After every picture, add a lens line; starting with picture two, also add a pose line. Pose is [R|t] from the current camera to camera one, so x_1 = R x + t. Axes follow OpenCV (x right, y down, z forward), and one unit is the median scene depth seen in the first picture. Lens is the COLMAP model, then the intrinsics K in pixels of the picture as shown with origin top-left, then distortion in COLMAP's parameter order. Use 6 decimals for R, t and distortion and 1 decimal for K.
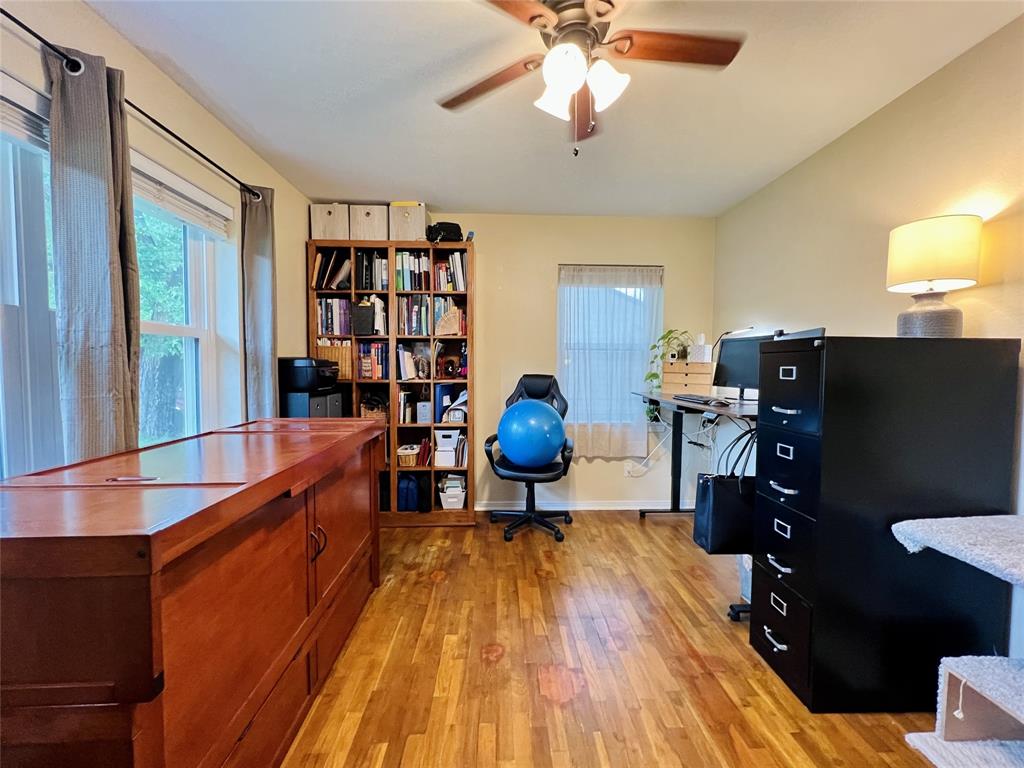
lens RADIAL K [[433.1, 0, 516.0], [0, 433.1, 386.3], [0, 0, 1]] dist [-0.001745, -0.000659]
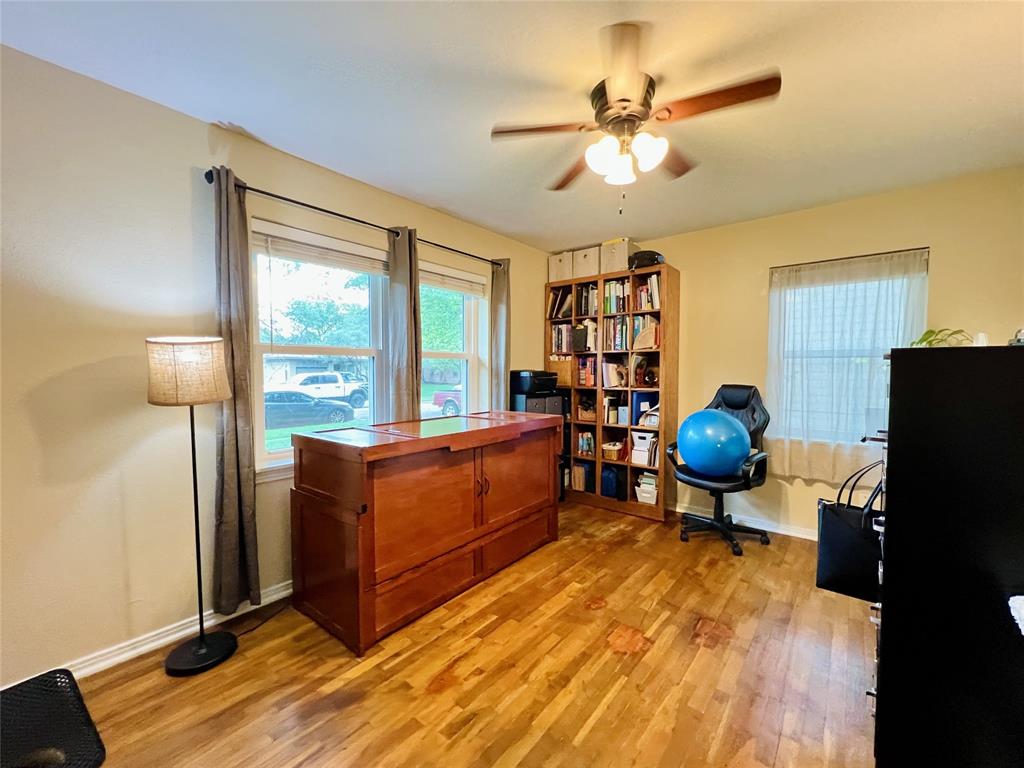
lens RADIAL K [[433.1, 0, 516.0], [0, 433.1, 386.3], [0, 0, 1]] dist [-0.001745, -0.000659]
pose [[0.739919, 0.021287, -0.672359, 0.366147], [-0.028826, 0.999584, -0.000075, -0.010211], [0.672078, 0.019437, 0.740226, -0.068062]]
